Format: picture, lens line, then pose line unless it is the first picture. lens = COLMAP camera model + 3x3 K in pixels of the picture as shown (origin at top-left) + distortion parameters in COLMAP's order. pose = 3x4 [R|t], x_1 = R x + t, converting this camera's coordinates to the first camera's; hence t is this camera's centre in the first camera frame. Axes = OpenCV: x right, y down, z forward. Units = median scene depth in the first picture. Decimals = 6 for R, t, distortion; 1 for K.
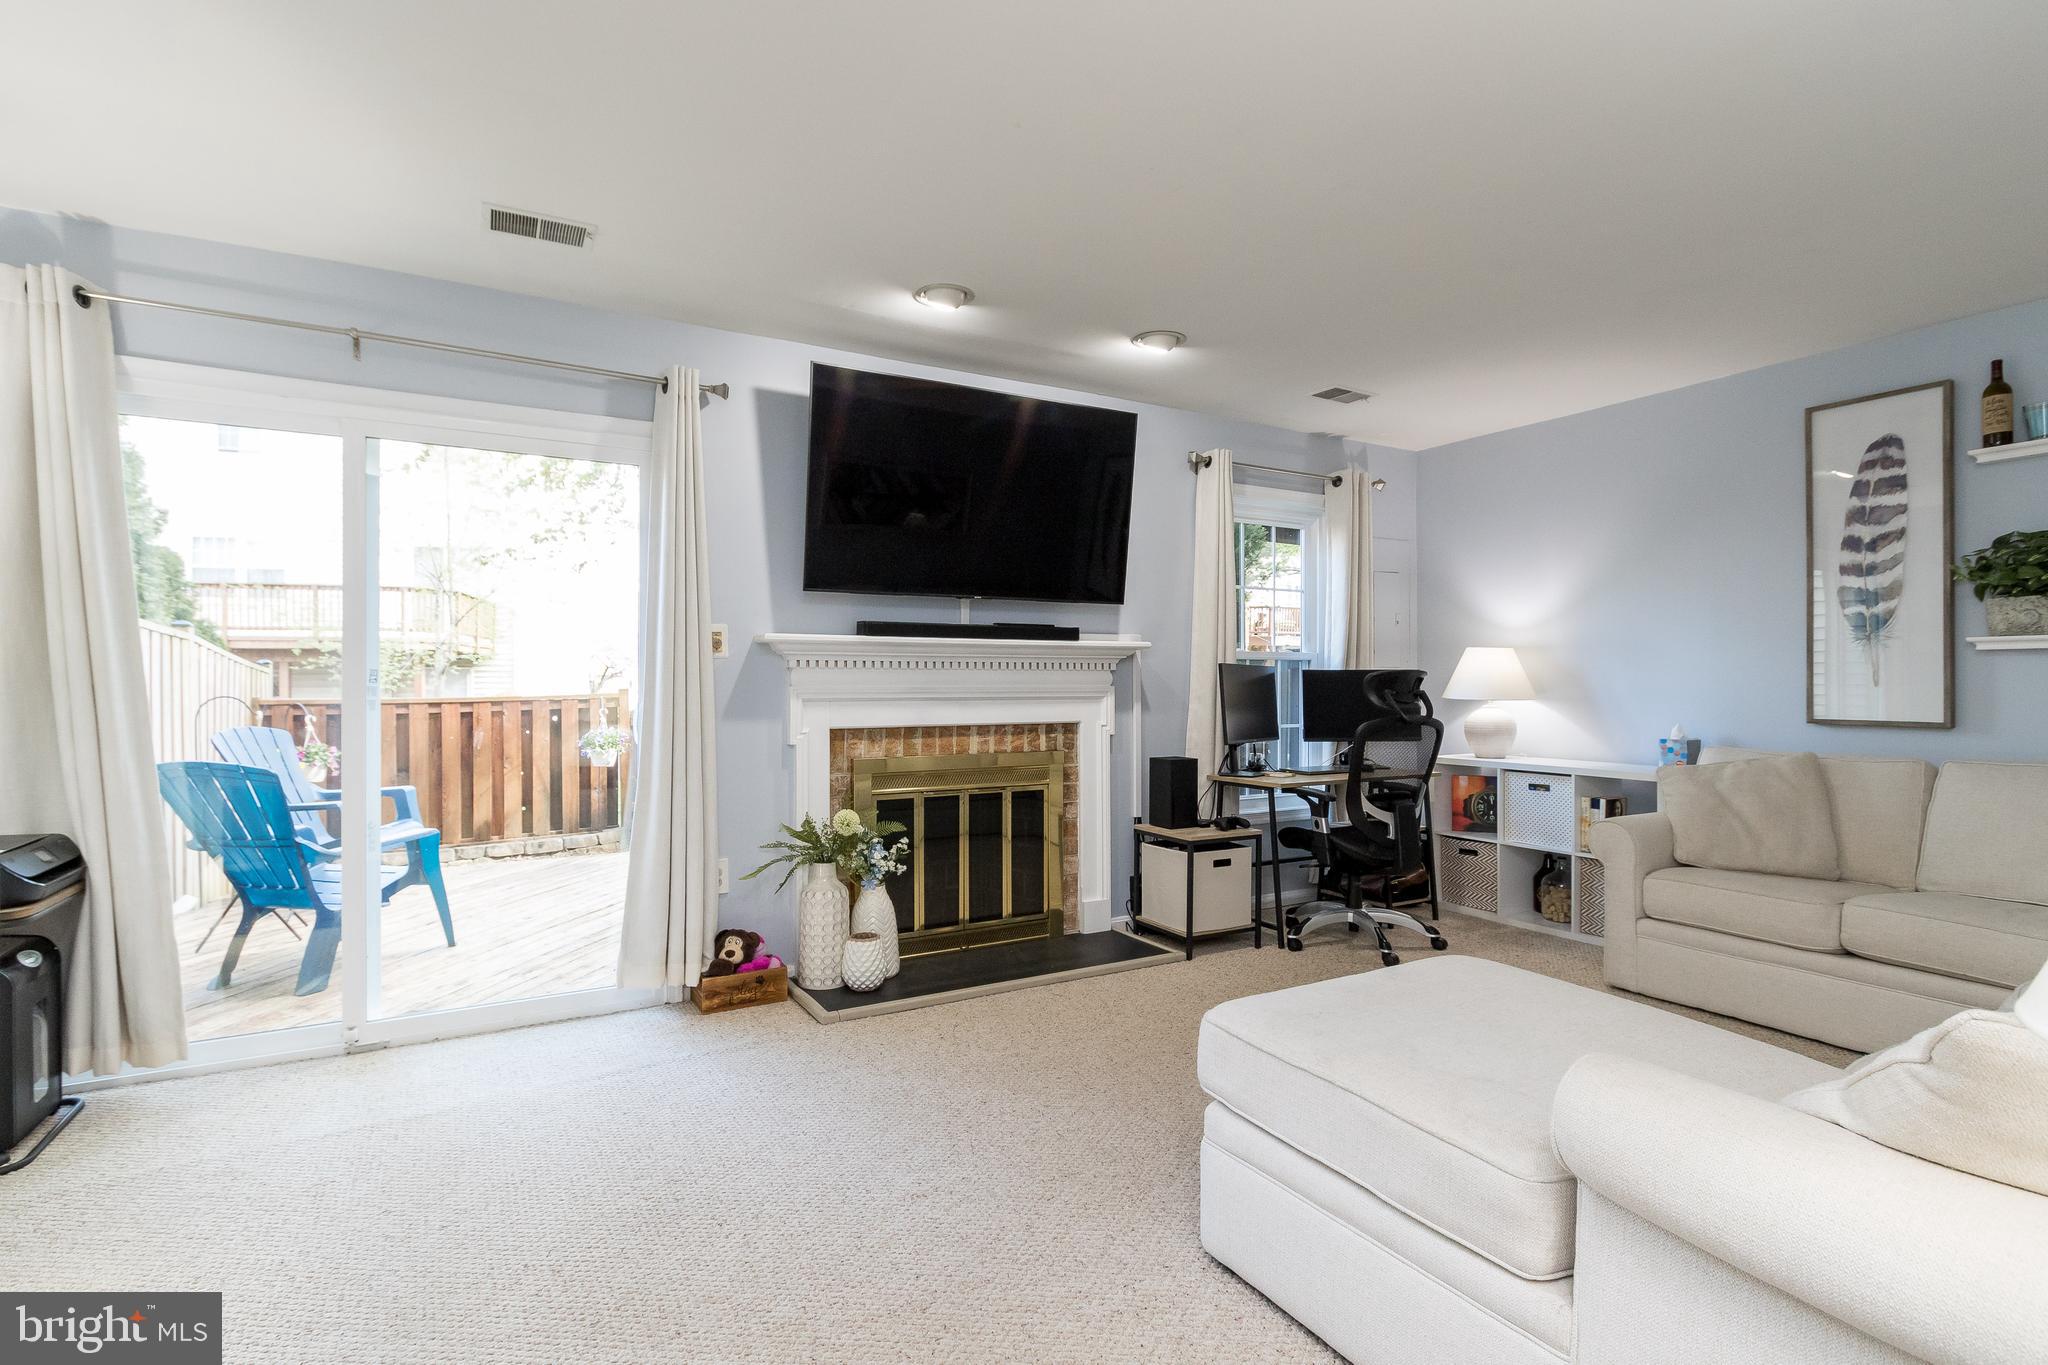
lens RADIAL K [[979.3, 0, 1011.7], [0, 979.3, 683.0], [0, 0, 1]] dist [0.000478, -0.002552]
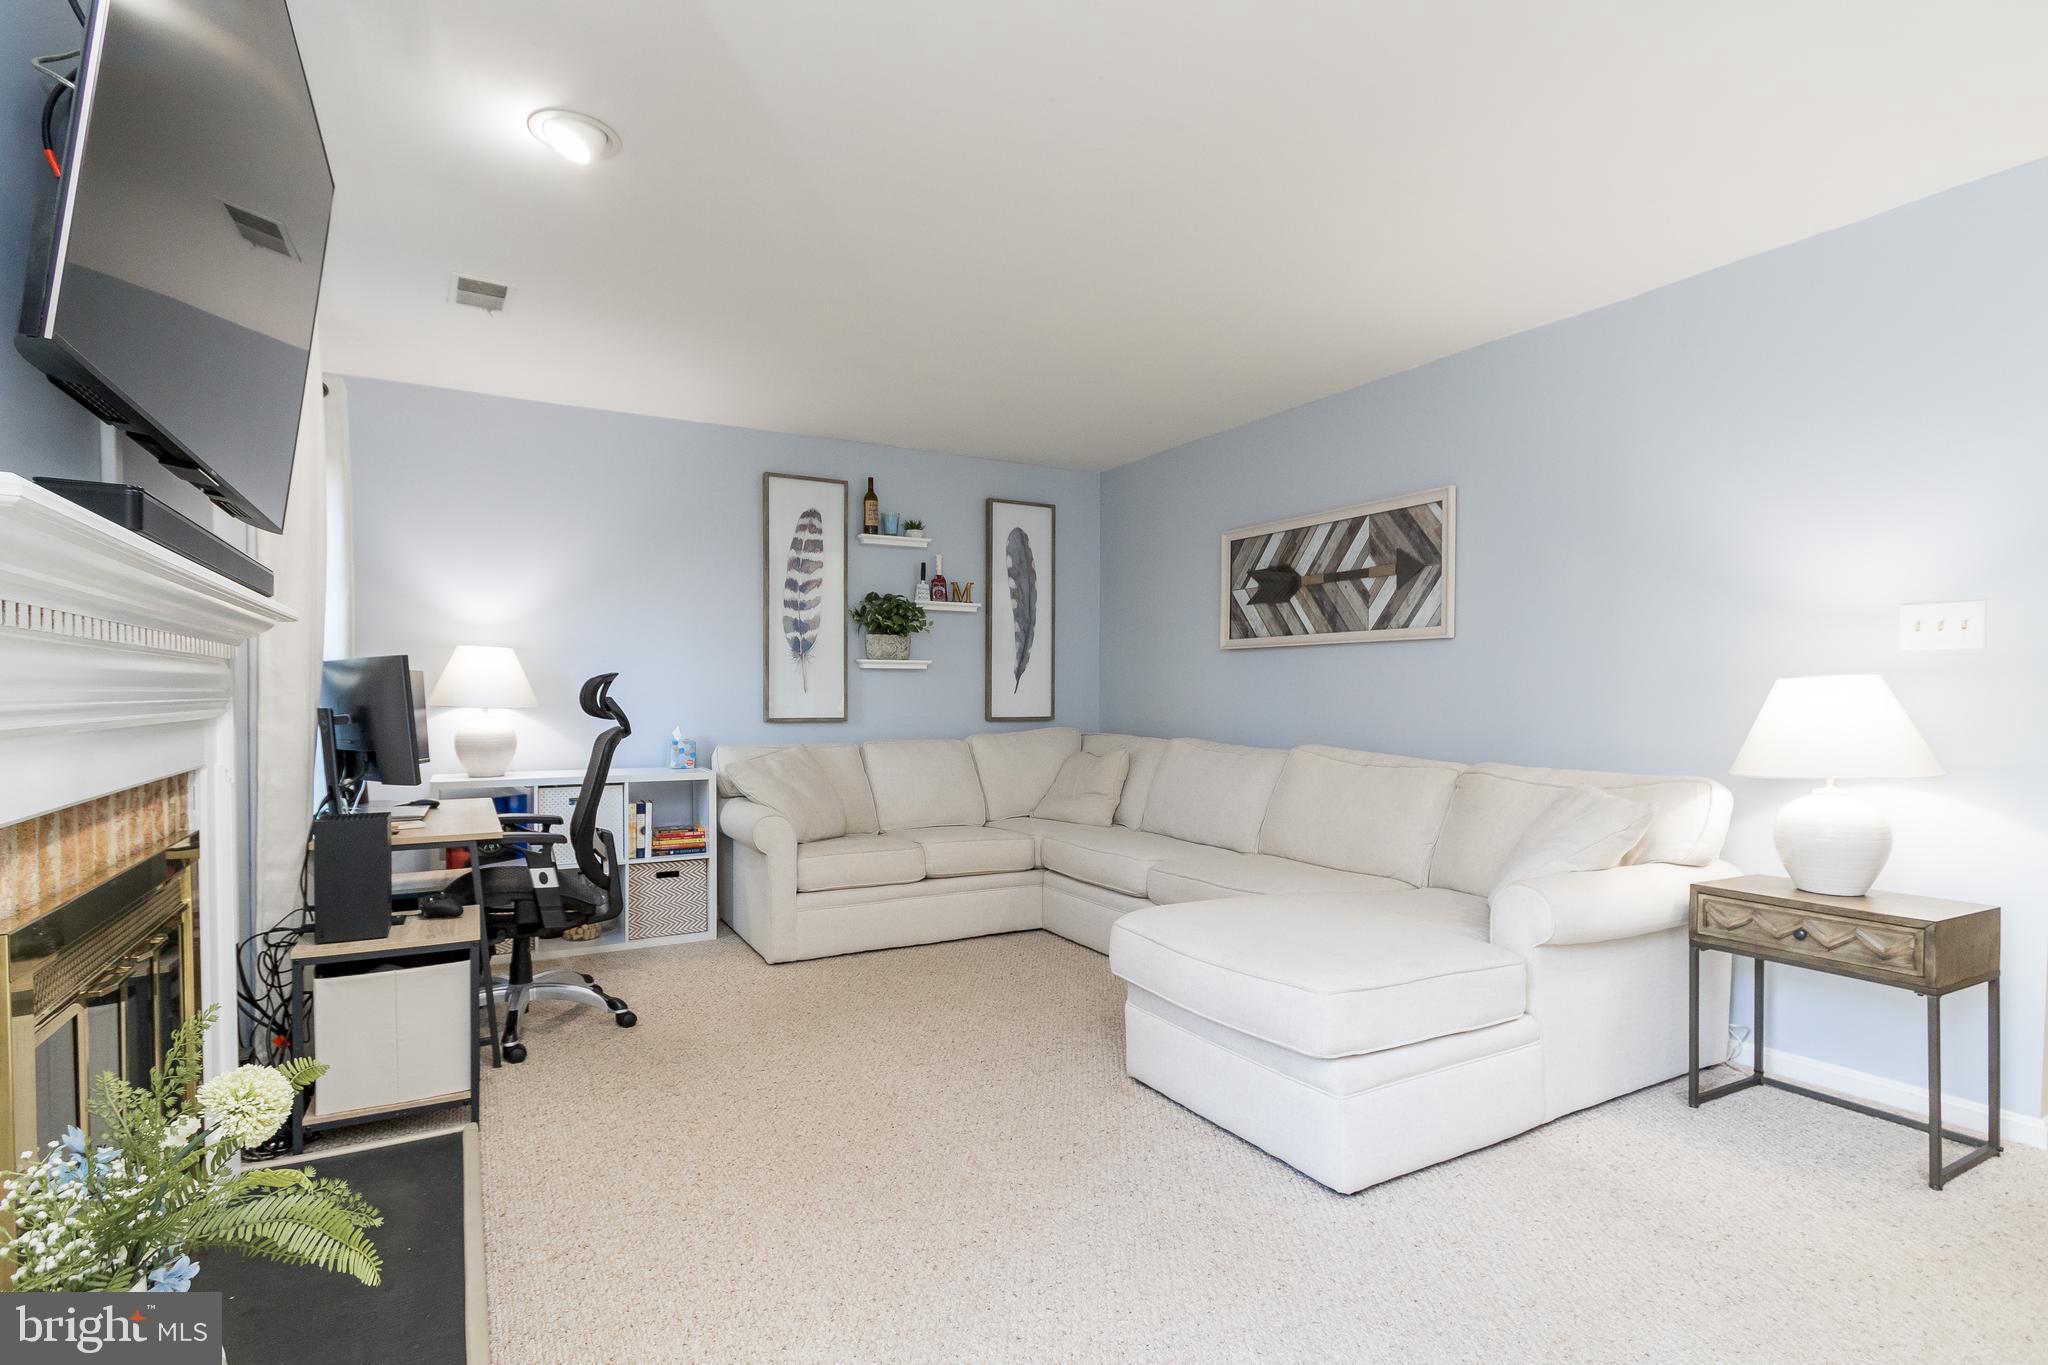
lens RADIAL K [[979.3, 0, 1009.0], [0, 979.3, 700.6], [0, 0, 1]] dist [0.000478, -0.002552]
pose [[0.002658, -0.005995, 0.999978, -0.470206], [-0.001842, 0.999980, 0.005999, 0.005880], [-0.999995, -0.001858, 0.002647, 0.713036]]
